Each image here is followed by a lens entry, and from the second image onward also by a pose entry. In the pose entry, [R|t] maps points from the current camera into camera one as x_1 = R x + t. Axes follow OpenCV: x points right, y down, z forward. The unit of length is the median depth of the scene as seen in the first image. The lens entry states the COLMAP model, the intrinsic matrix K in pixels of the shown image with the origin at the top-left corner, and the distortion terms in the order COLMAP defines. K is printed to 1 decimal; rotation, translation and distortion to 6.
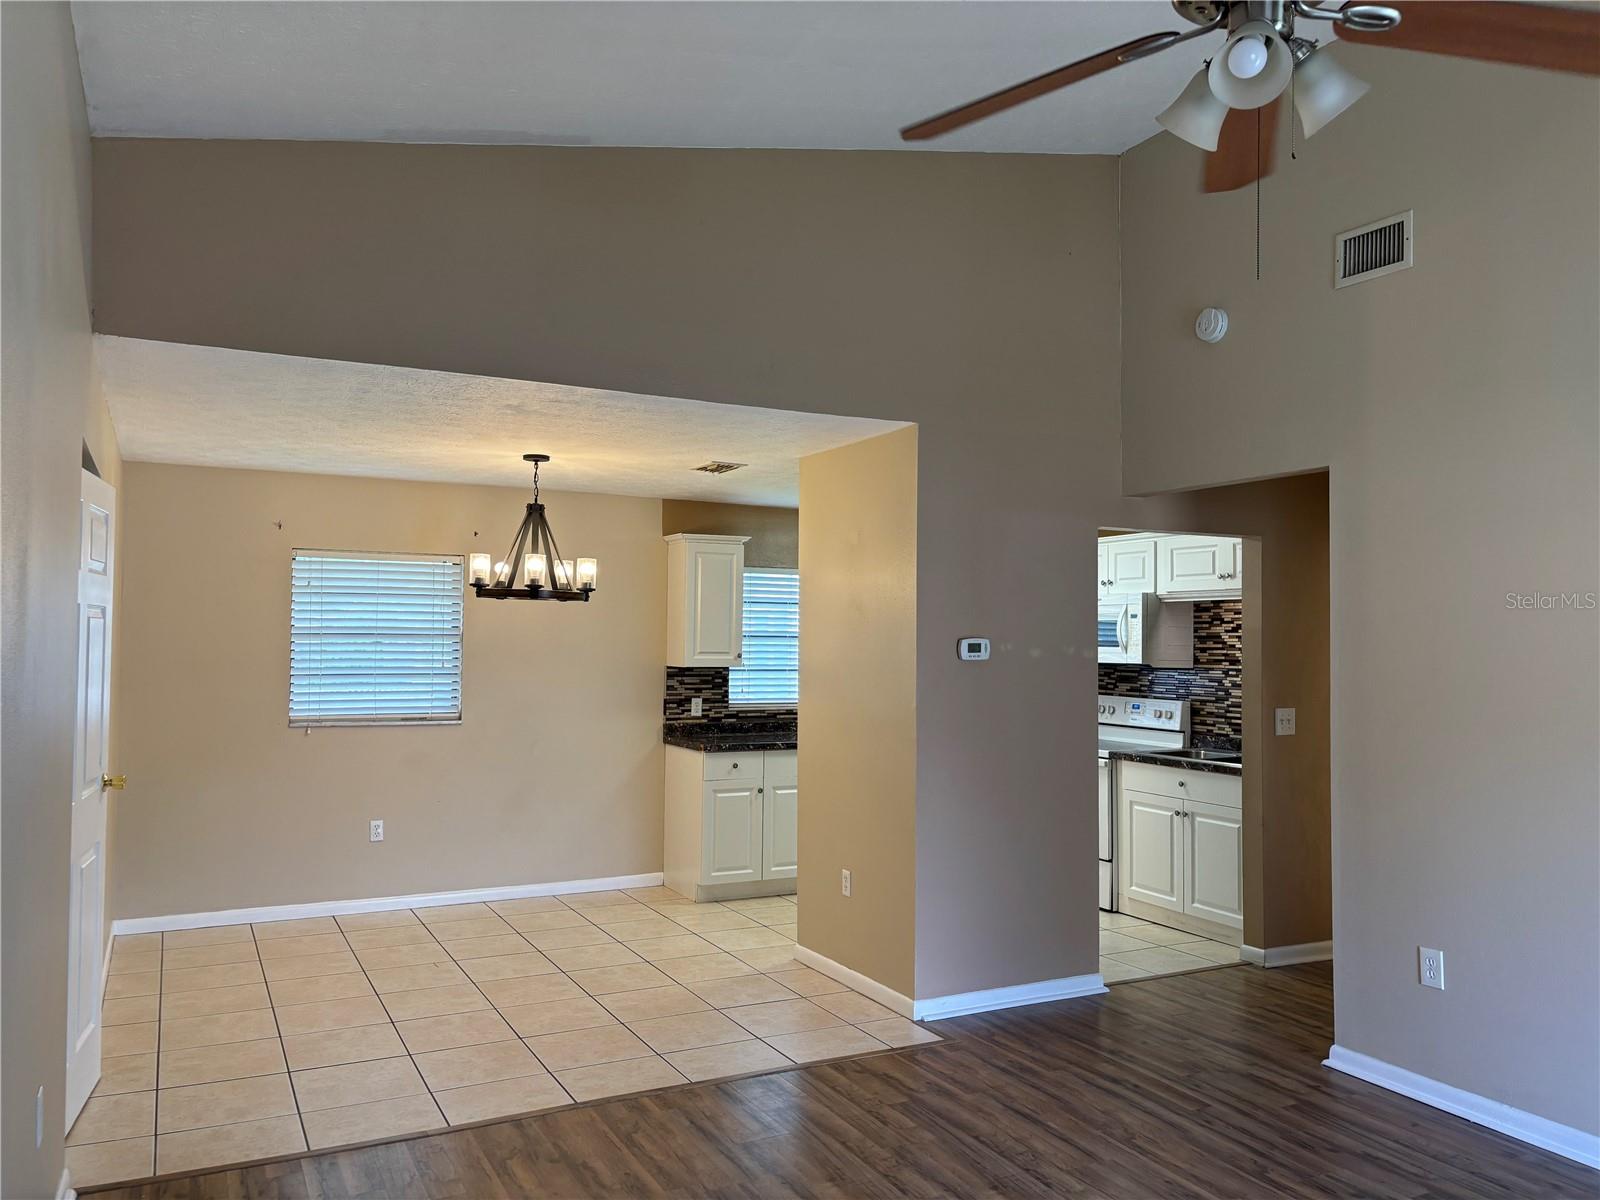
lens RADIAL K [[1205.5, 0, 781.4], [0, 1205.5, 605.4], [0, 0, 1]] dist [0.048400, -0.046059]
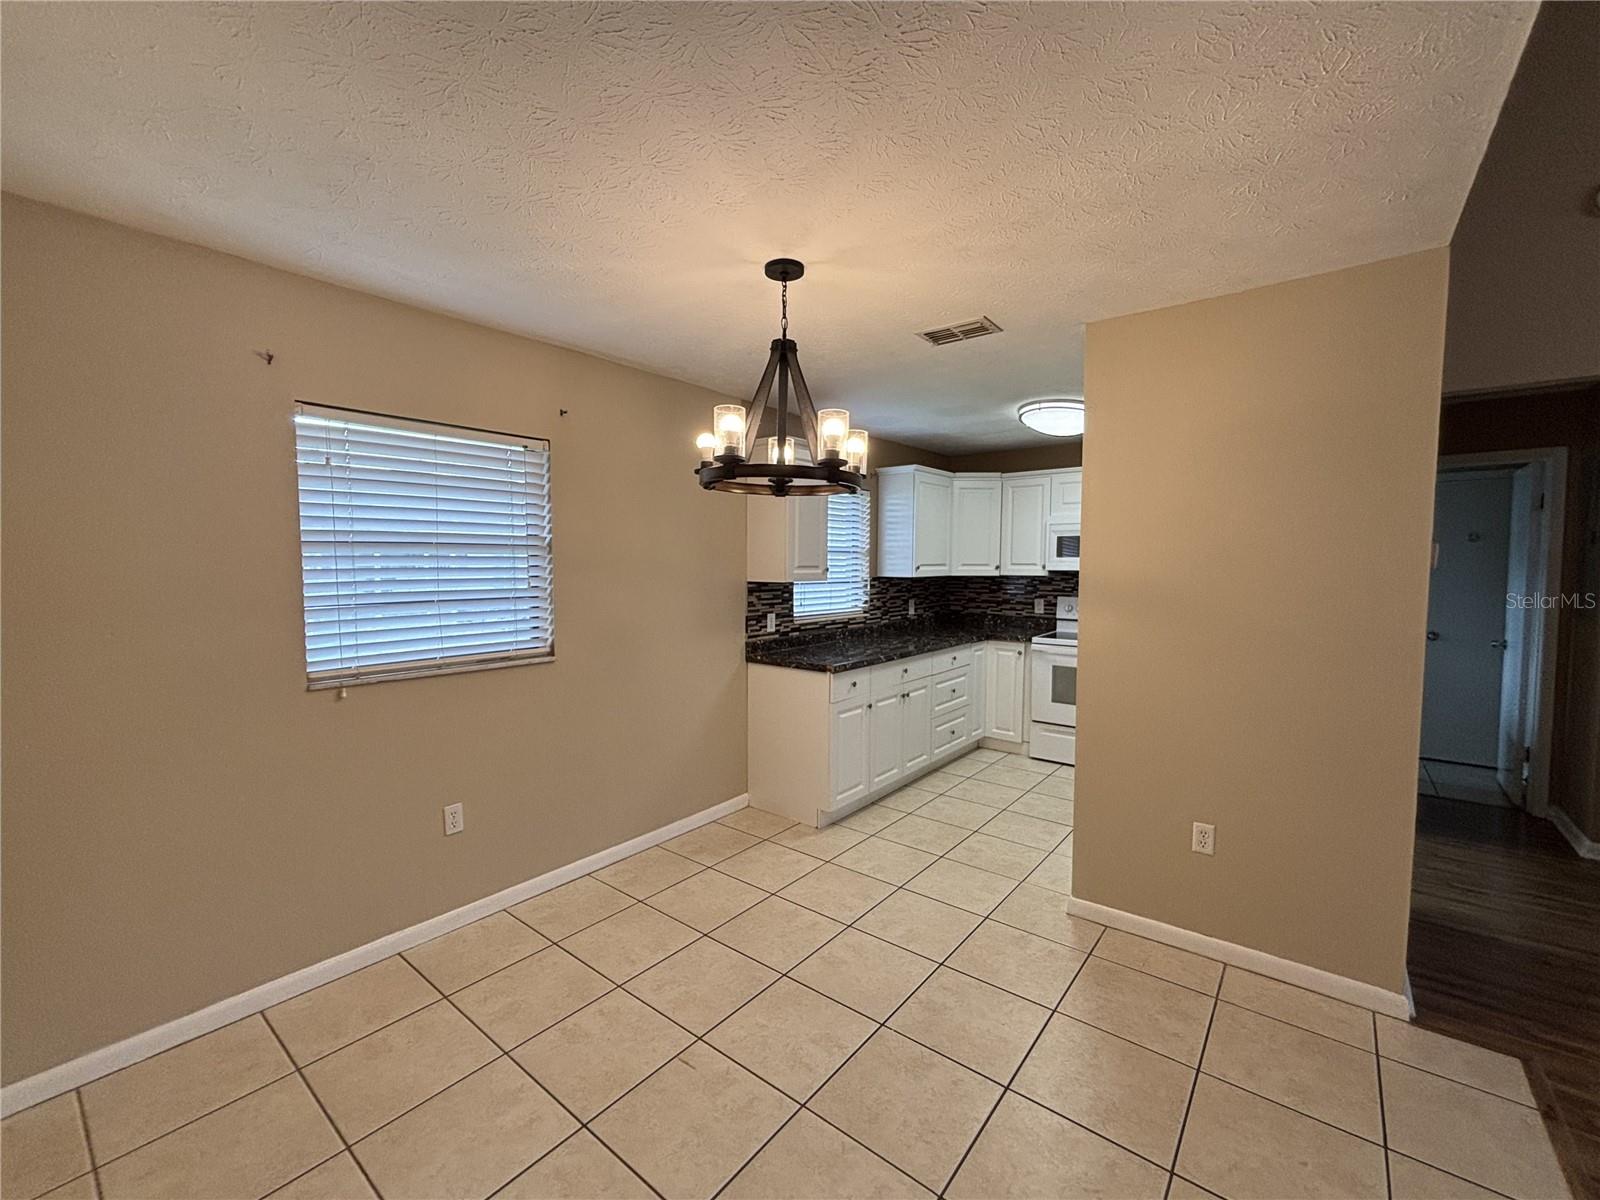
lens RADIAL K [[645.5, 0, 781.8], [0, 645.5, 601.1], [0, 0, 1]] dist [0.002304, -0.001323]
pose [[0.911743, -0.034236, 0.409332, -0.314309], [-0.002621, 0.996015, 0.089144, 0.022993], [-0.410753, -0.082349, 0.908020, 0.593706]]
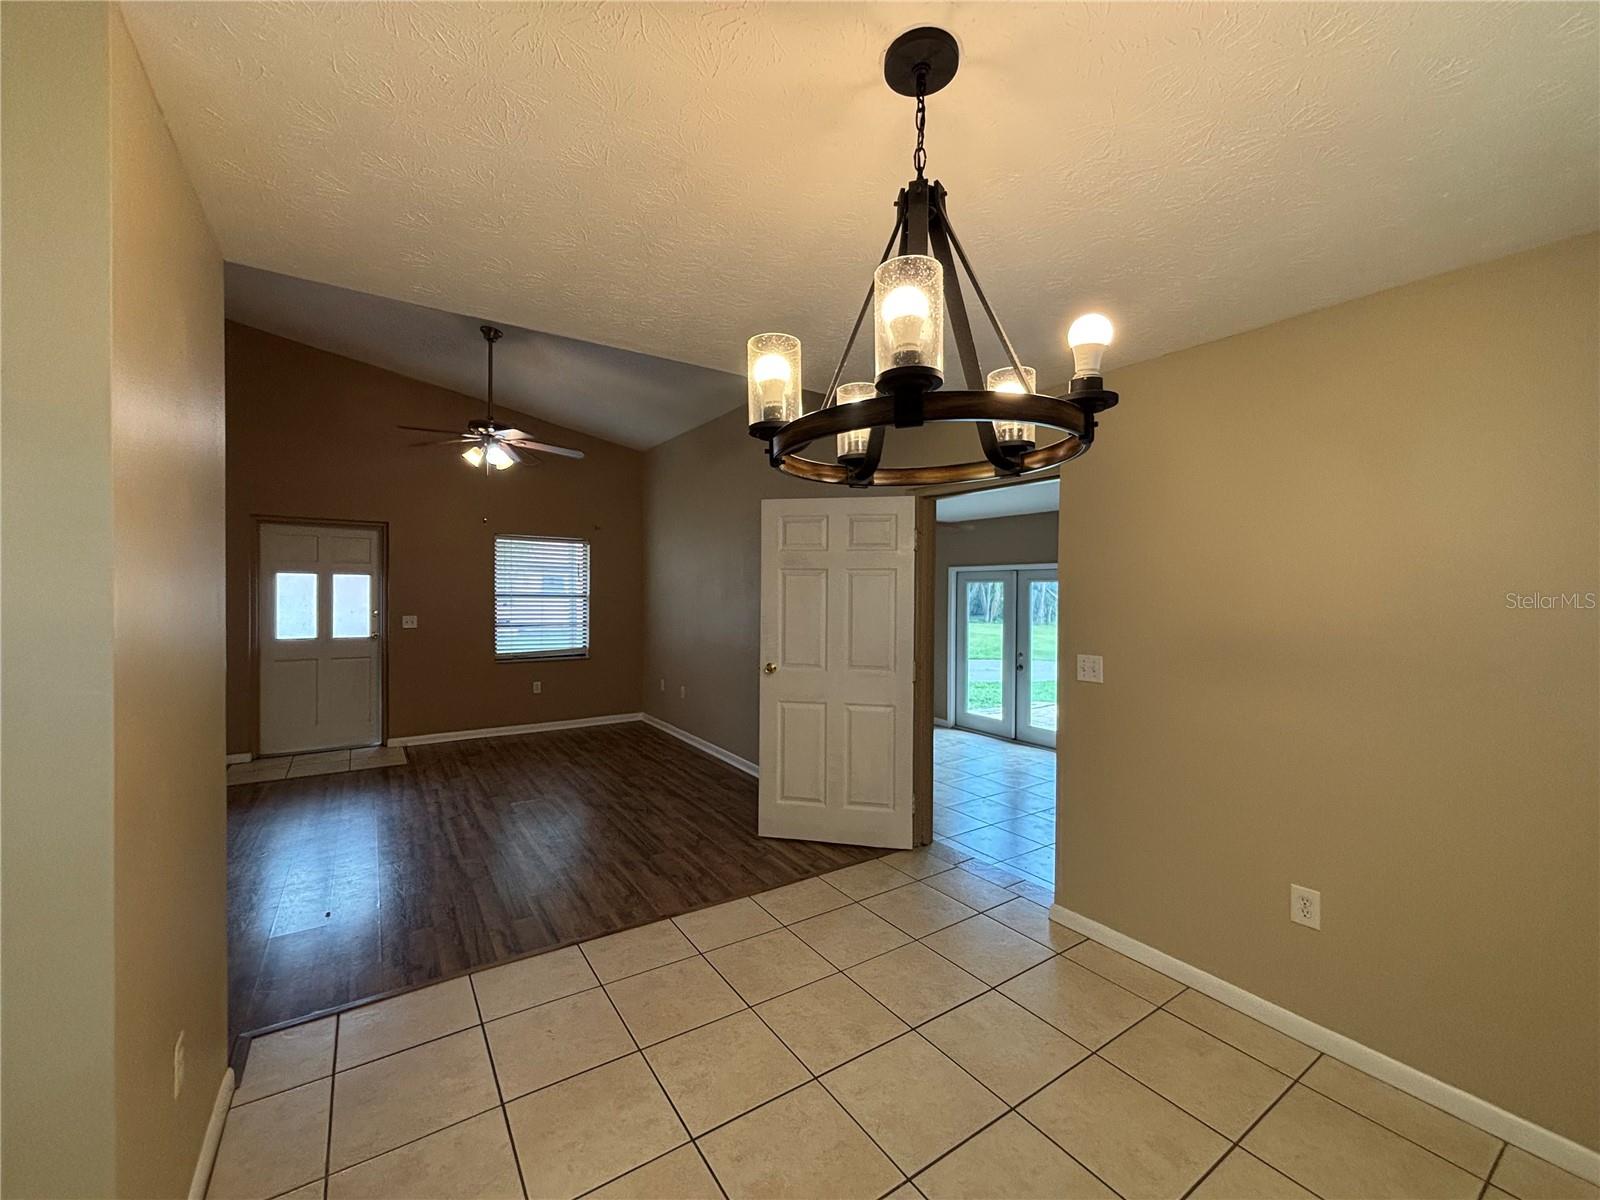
lens RADIAL K [[645.5, 0, 802.0], [0, 645.5, 602.2], [0, 0, 1]] dist [0.002304, -0.001323]
pose [[-0.991278, -0.014136, -0.131028, -0.128277], [-0.012598, 0.999842, -0.012562, 0.034809], [0.131185, -0.010802, -0.991299, 1.041556]]
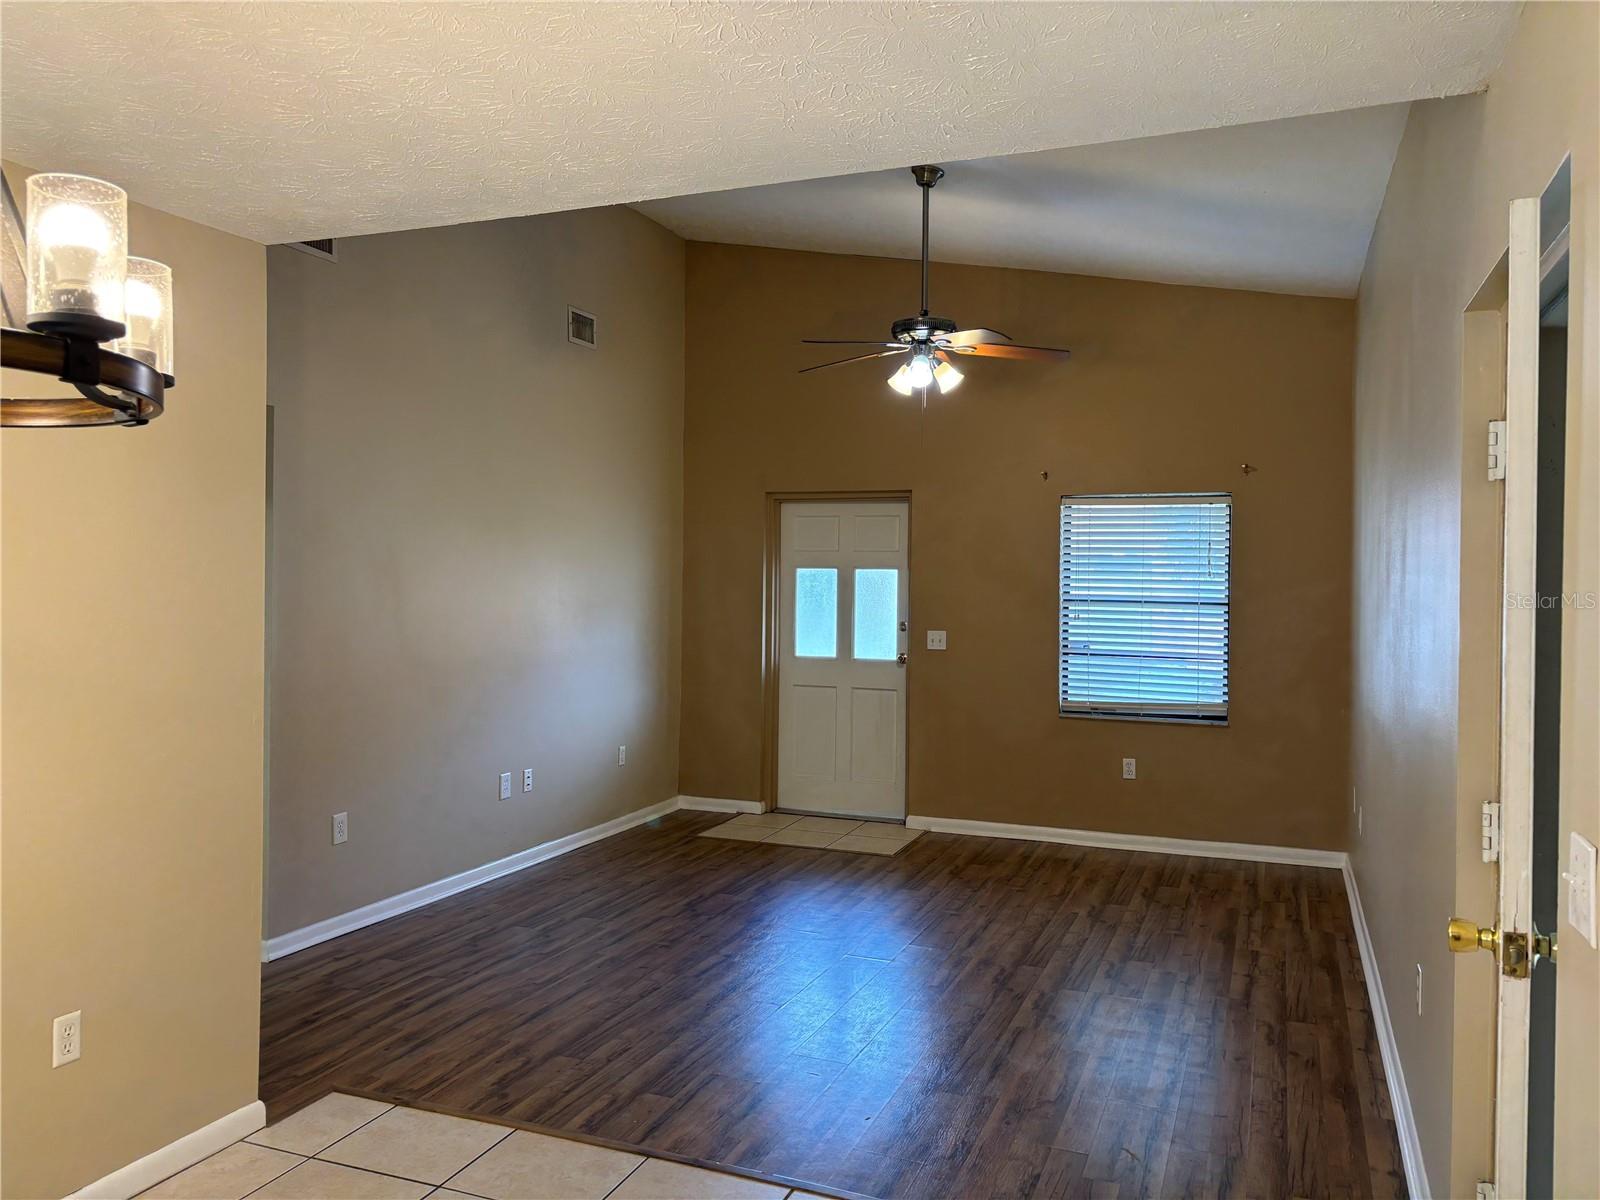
lens RADIAL K [[1205.5, 0, 789.2], [0, 1205.5, 597.5], [0, 0, 1]] dist [0.048400, -0.046059]
pose [[-0.660262, -0.024201, 0.750646, -0.432057], [-0.036908, 0.999319, -0.000245, 0.024573], [-0.750128, -0.027866, -0.660705, 0.900224]]
